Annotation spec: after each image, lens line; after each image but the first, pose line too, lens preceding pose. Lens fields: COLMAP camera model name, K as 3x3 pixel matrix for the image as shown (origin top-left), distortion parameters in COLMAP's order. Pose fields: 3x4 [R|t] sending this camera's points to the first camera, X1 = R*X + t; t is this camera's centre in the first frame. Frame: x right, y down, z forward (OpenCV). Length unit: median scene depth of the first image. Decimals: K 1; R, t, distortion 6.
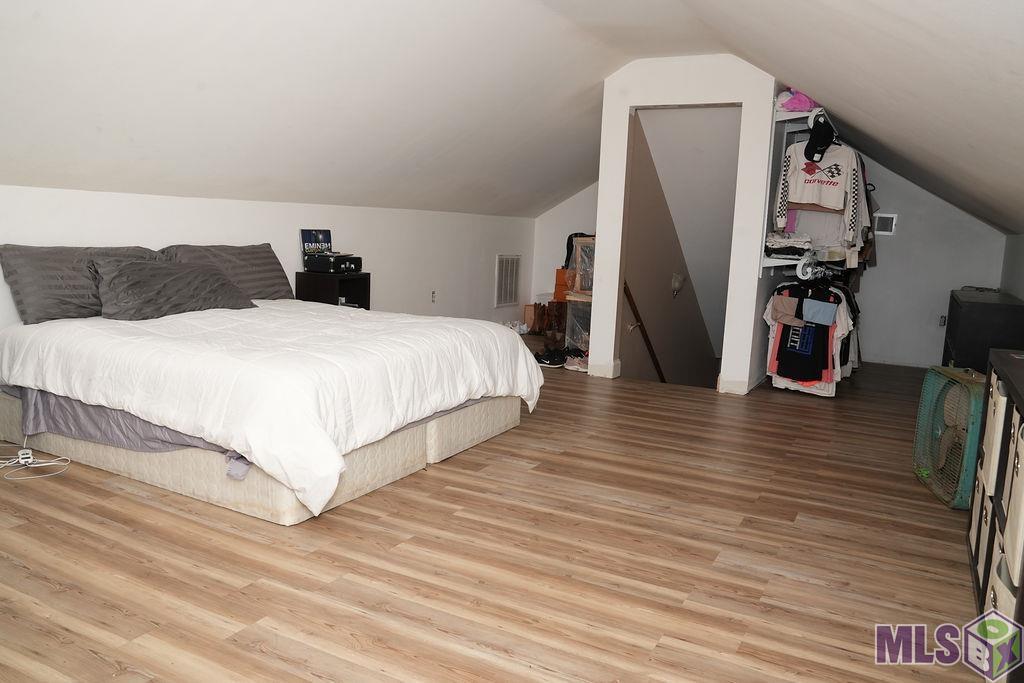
lens RADIAL K [[766.5, 0, 512.0], [0, 766.5, 341.5], [0, 0, 1]] dist [-0.085220, 0.094763]
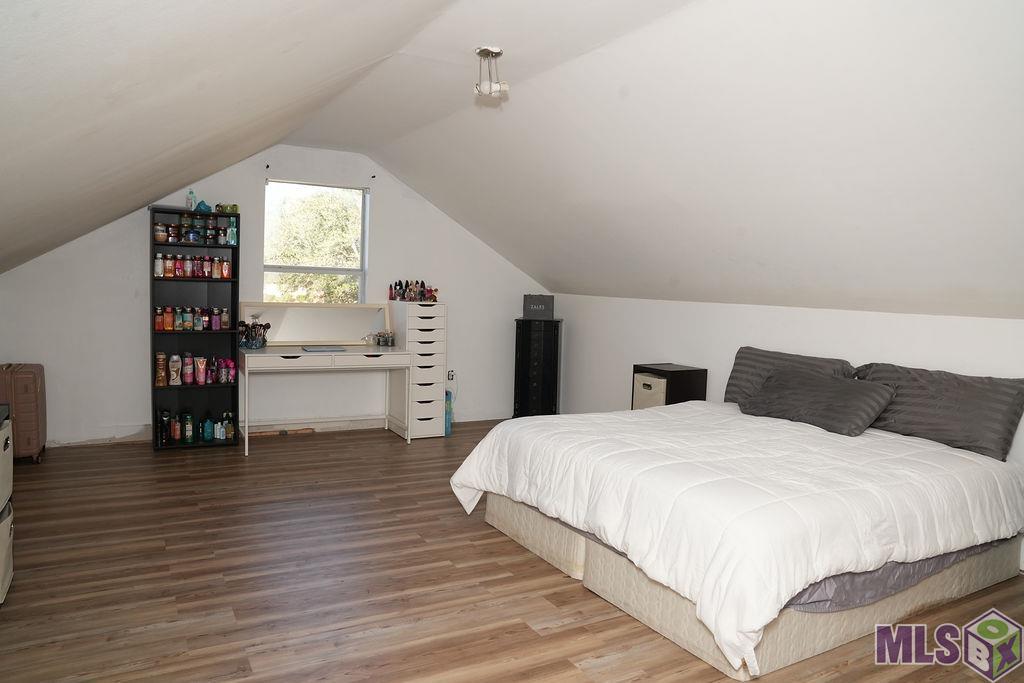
lens RADIAL K [[715.0, 0, 512.0], [0, 715.0, 341.5], [0, 0, 1]] dist [0.001210, 0.003490]
pose [[-0.548661, 0.000861, -0.836044, 0.848270], [-0.167941, 0.979503, 0.111221, -0.270058], [0.819003, 0.201429, -0.537271, 1.666947]]
